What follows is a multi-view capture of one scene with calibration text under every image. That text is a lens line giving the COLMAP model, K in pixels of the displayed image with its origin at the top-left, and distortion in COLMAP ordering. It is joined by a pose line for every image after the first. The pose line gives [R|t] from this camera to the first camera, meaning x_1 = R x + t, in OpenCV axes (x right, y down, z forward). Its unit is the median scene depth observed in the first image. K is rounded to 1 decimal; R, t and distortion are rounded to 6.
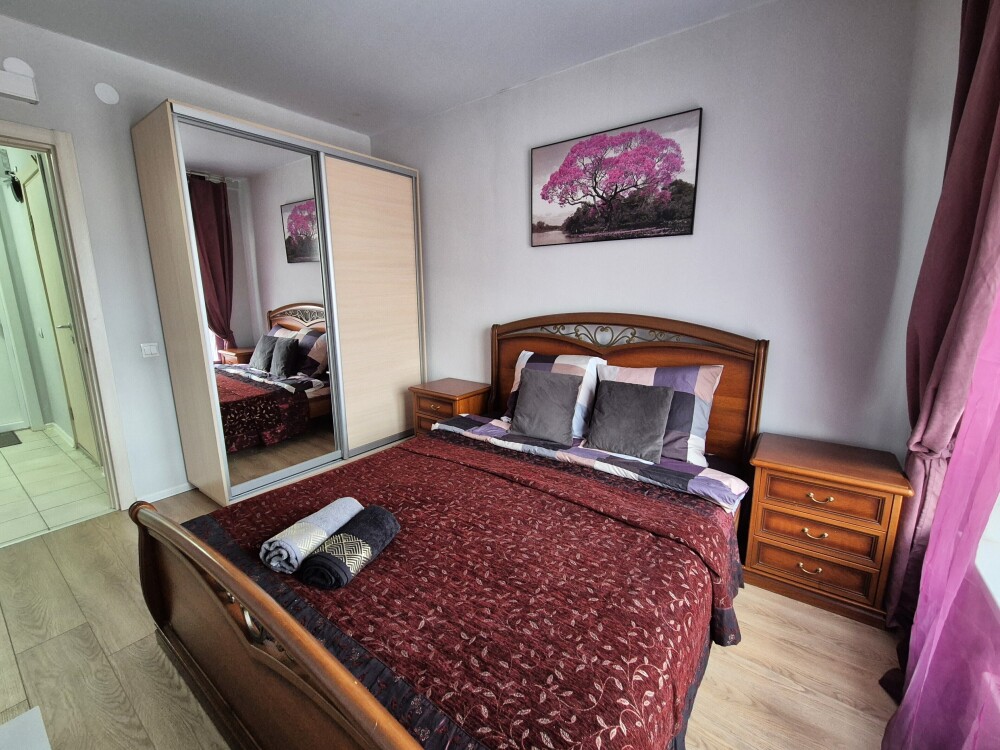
lens RADIAL K [[416.4, 0, 480.1], [0, 416.4, 362.4], [0, 0, 1]] dist [0.002657, 0.002566]
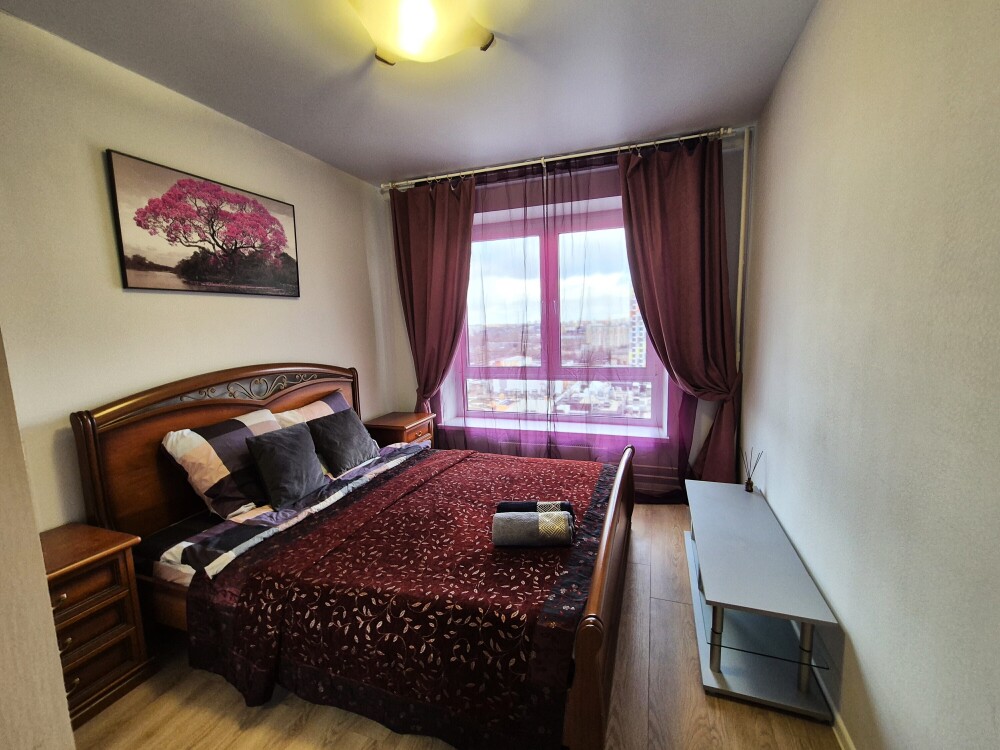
lens RADIAL K [[416.4, 0, 511.8], [0, 416.4, 361.0], [0, 0, 1]] dist [0.002657, 0.002566]
pose [[-0.302977, -0.067063, 0.950635, -0.840927], [0.208728, 0.968631, 0.134856, -0.136844], [-0.929859, 0.239282, -0.279475, 0.716966]]
